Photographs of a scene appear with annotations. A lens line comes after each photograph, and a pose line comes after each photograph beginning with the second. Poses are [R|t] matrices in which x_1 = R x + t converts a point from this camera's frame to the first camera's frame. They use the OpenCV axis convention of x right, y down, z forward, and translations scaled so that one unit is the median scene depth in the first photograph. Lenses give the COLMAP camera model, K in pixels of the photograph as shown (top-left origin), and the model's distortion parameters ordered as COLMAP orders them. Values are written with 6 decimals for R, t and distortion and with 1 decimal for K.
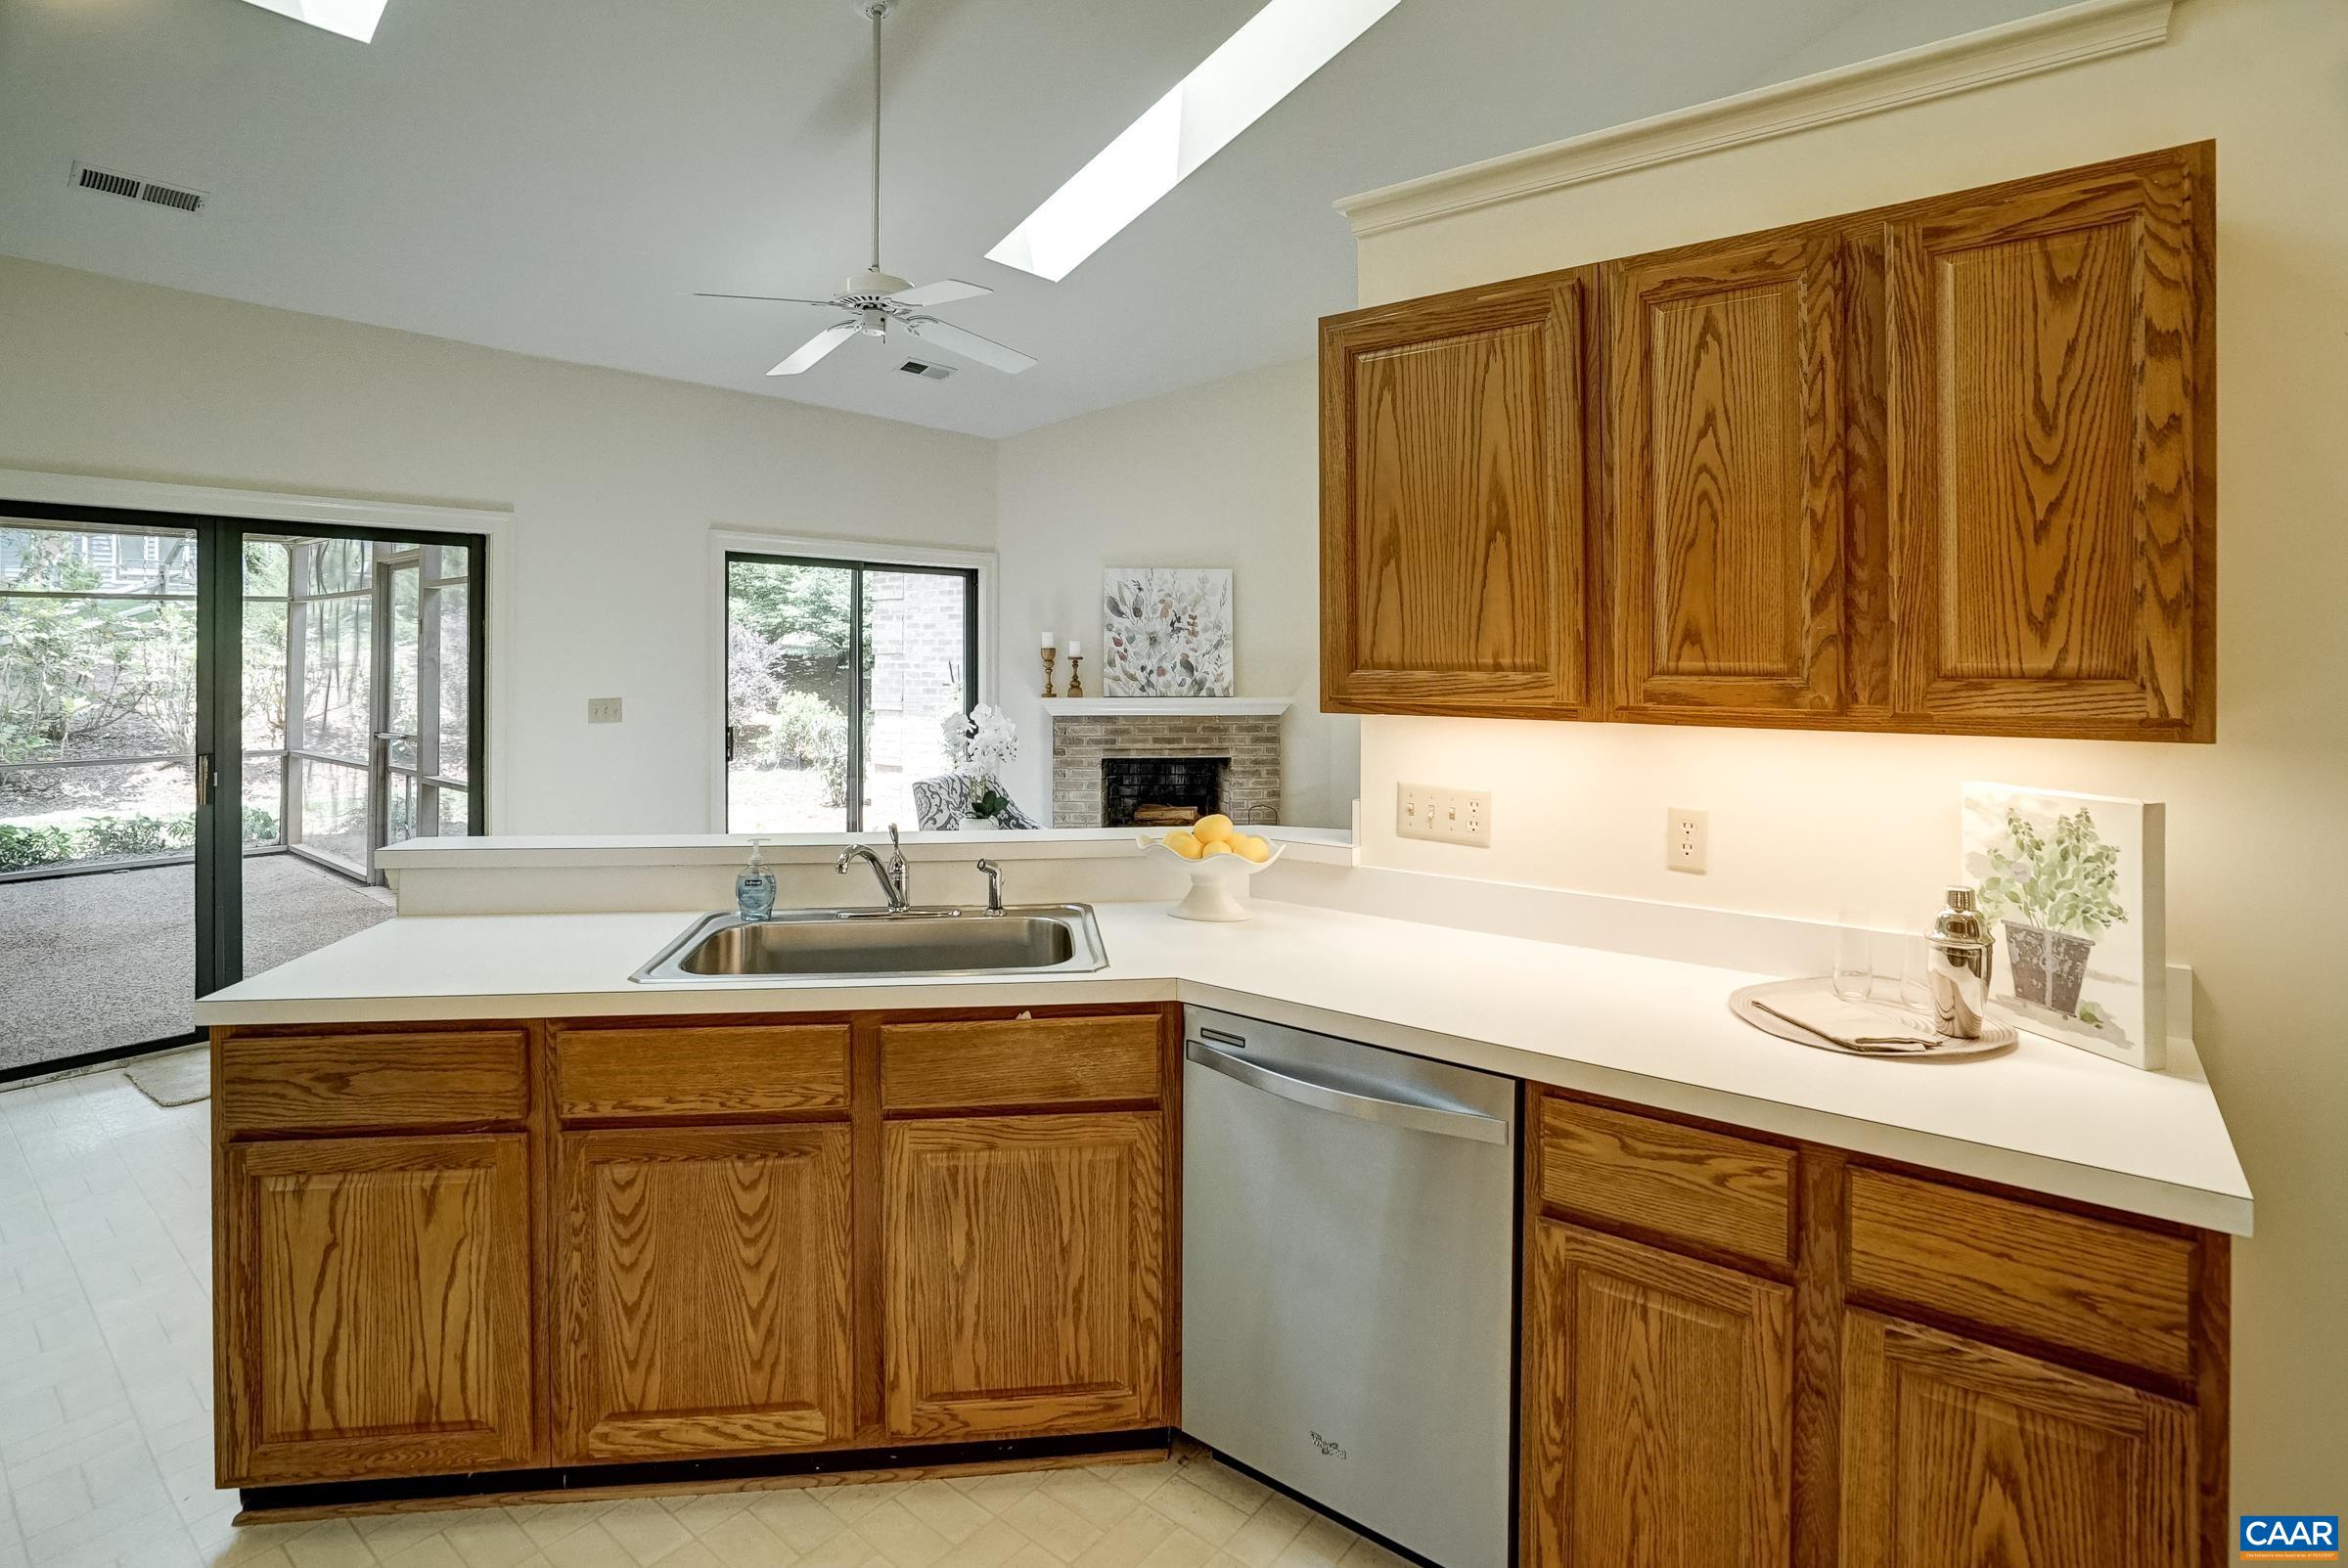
lens RADIAL K [[1161.3, 0, 1156.3], [0, 1161.3, 650.2], [0, 0, 1]] dist [-0.050397, 0.015504]
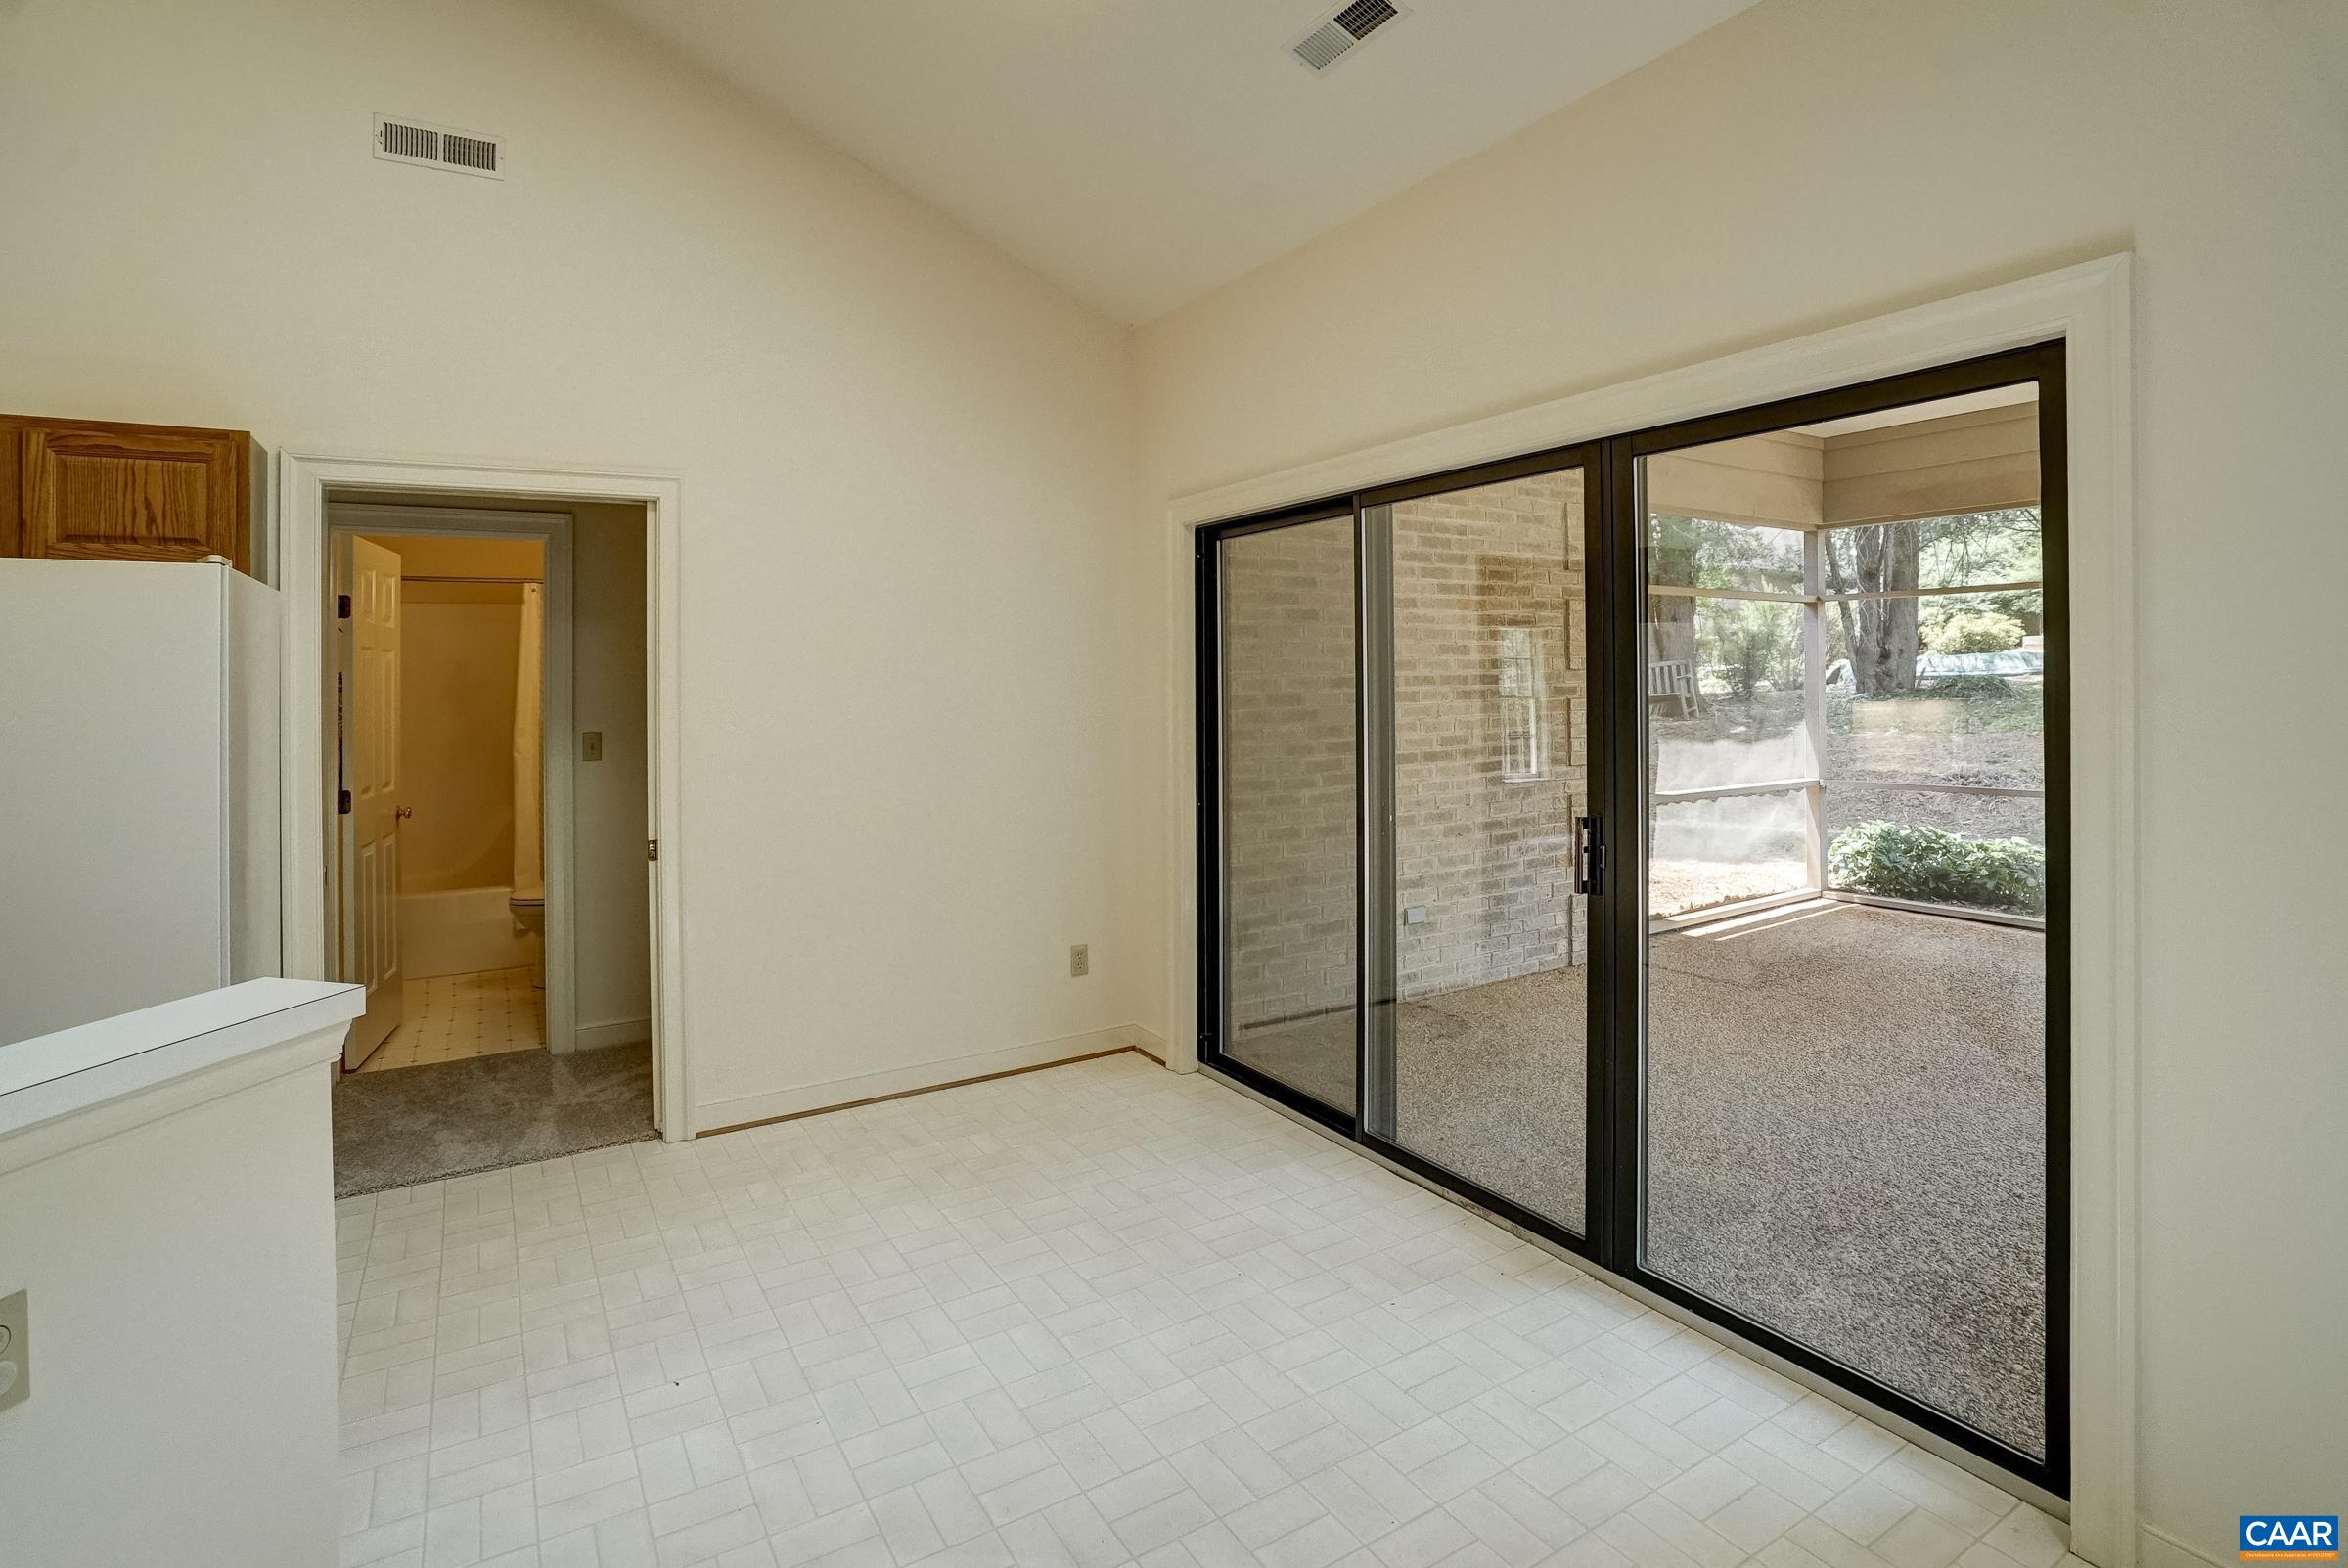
lens RADIAL K [[1161.3, 0, 1143.4], [0, 1161.3, 660.6], [0, 0, 1]] dist [-0.050397, 0.015504]
pose [[-0.349895, -0.001230, -0.936788, -0.106789], [0.023766, 0.999666, -0.010189, 0.002821], [0.936487, -0.025829, -0.349749, 0.717971]]
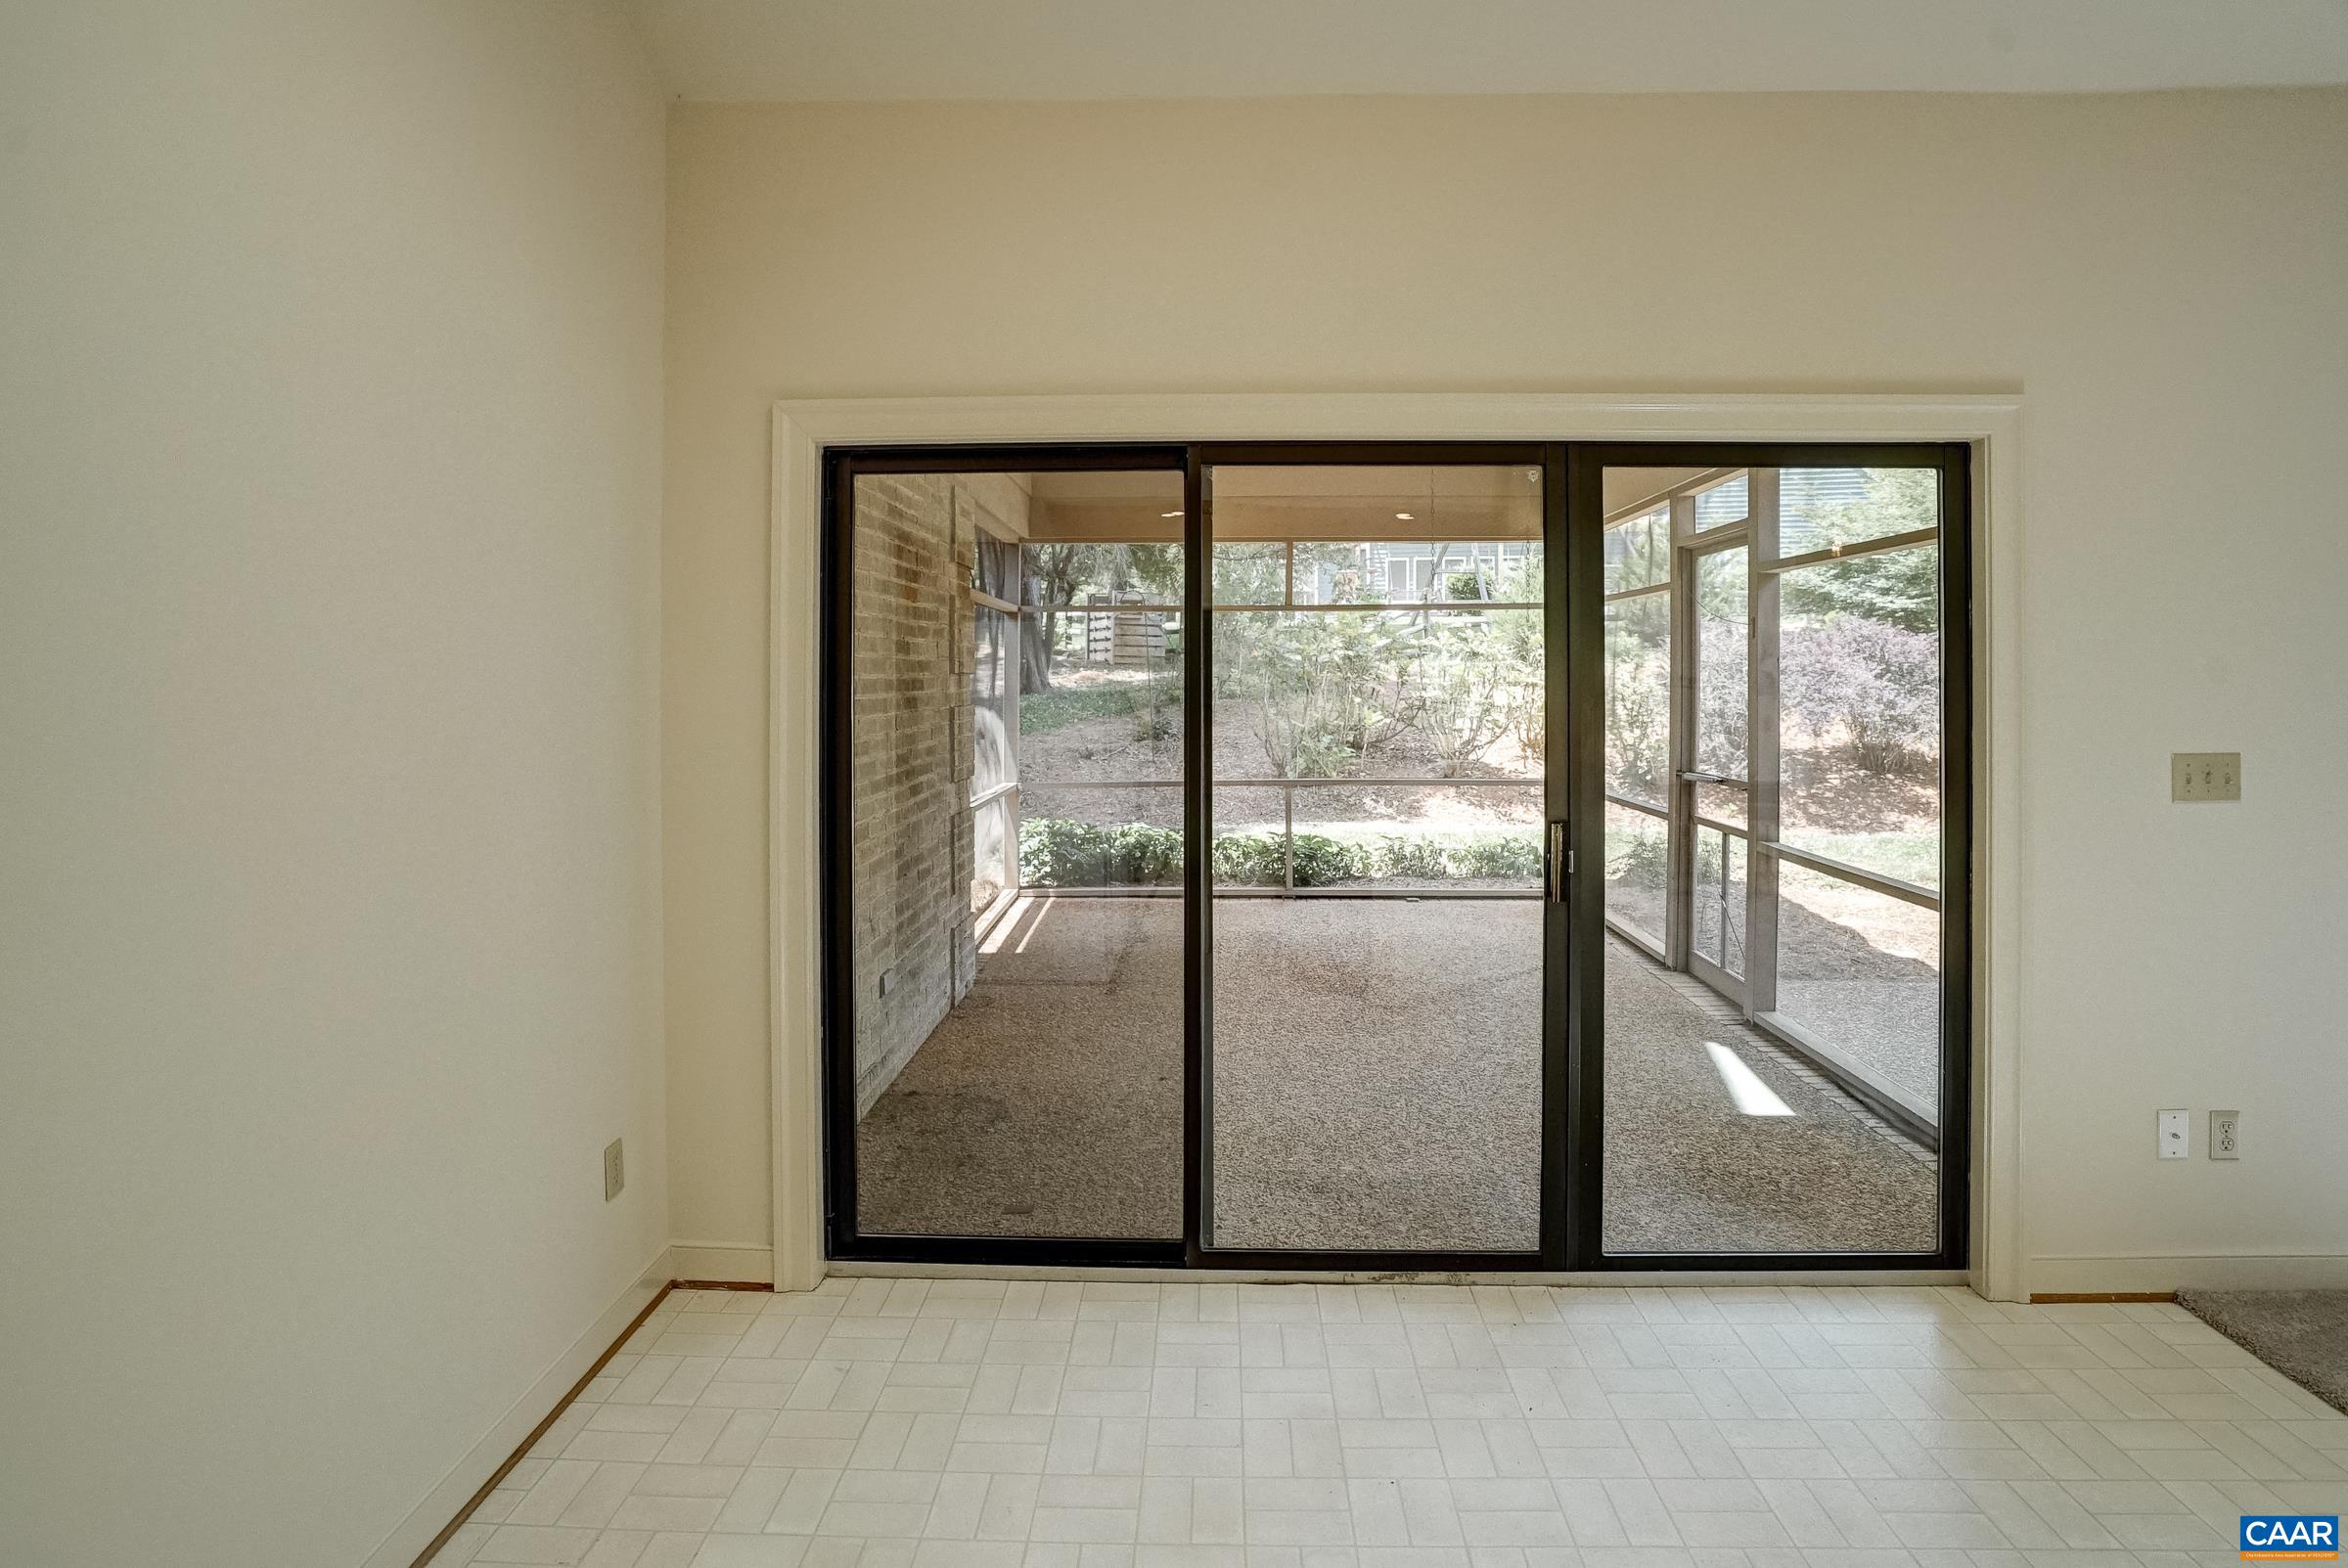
lens RADIAL K [[1161.3, 0, 1193.5], [0, 1161.3, 668.5], [0, 0, 1]] dist [-0.050397, 0.015504]
pose [[0.614072, -0.002084, -0.789248, -0.333055], [0.001333, 0.999998, -0.001603, 0.004948], [0.789249, -0.000067, 0.614073, 0.322057]]
